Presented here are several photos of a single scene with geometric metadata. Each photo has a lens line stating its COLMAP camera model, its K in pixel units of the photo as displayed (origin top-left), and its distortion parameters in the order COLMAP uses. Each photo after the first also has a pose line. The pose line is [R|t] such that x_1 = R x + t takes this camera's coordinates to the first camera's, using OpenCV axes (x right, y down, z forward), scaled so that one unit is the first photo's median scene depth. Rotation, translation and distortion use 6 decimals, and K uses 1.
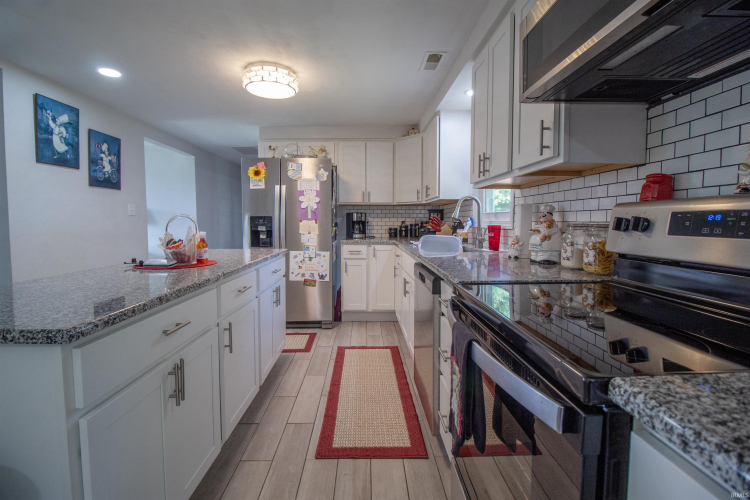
lens RADIAL K [[350.9, 0, 371.4], [0, 350.9, 240.2], [0, 0, 1]] dist [-0.000833, -0.010616]
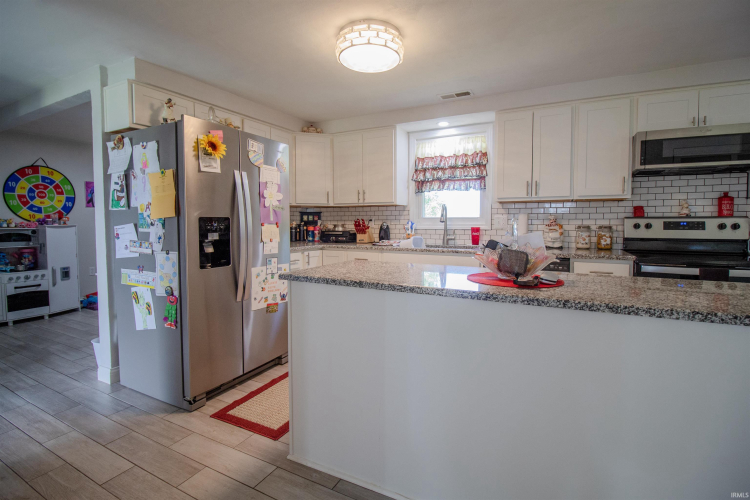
lens RADIAL K [[350.9, 0, 373.4], [0, 350.9, 241.4], [0, 0, 1]] dist [-0.000833, -0.010616]
pose [[0.478530, -0.047629, 0.876779, -1.086146], [0.047313, 0.998476, 0.028417, -0.044842], [-0.876796, 0.027884, 0.480054, 0.687978]]
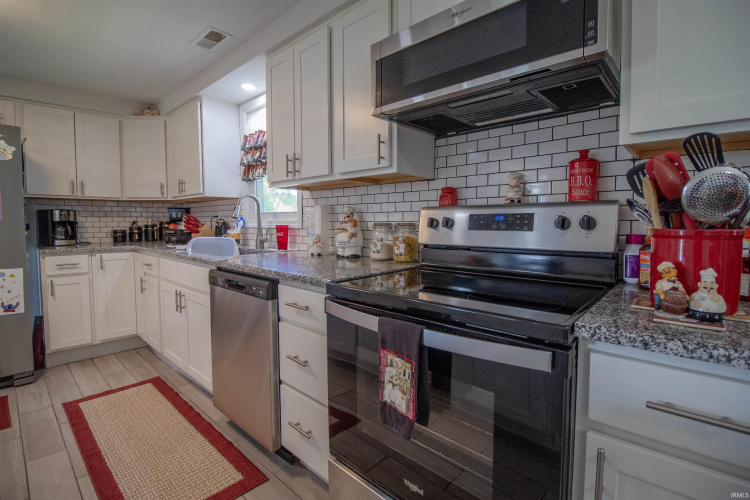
lens RADIAL K [[350.9, 0, 372.9], [0, 350.9, 240.1], [0, 0, 1]] dist [-0.000833, -0.010616]
pose [[0.693718, -0.041266, 0.719064, -0.197503], [0.041260, 0.998995, 0.017525, -0.006079], [-0.719064, 0.017511, 0.694723, 0.109742]]
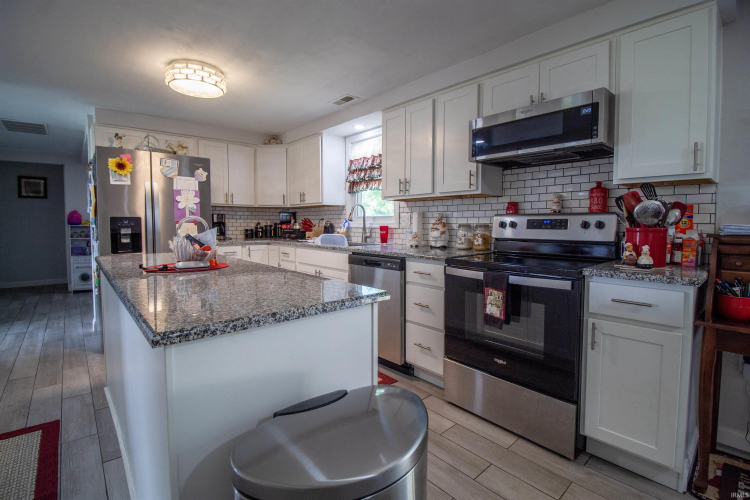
lens RADIAL K [[350.9, 0, 372.9], [0, 350.9, 240.1], [0, 0, 1]] dist [-0.000833, -0.010616]
pose [[0.766492, -0.030733, 0.641518, -0.601742], [0.033296, 0.999413, 0.008097, 0.002602], [-0.641390, 0.015154, 0.767065, -0.062764]]
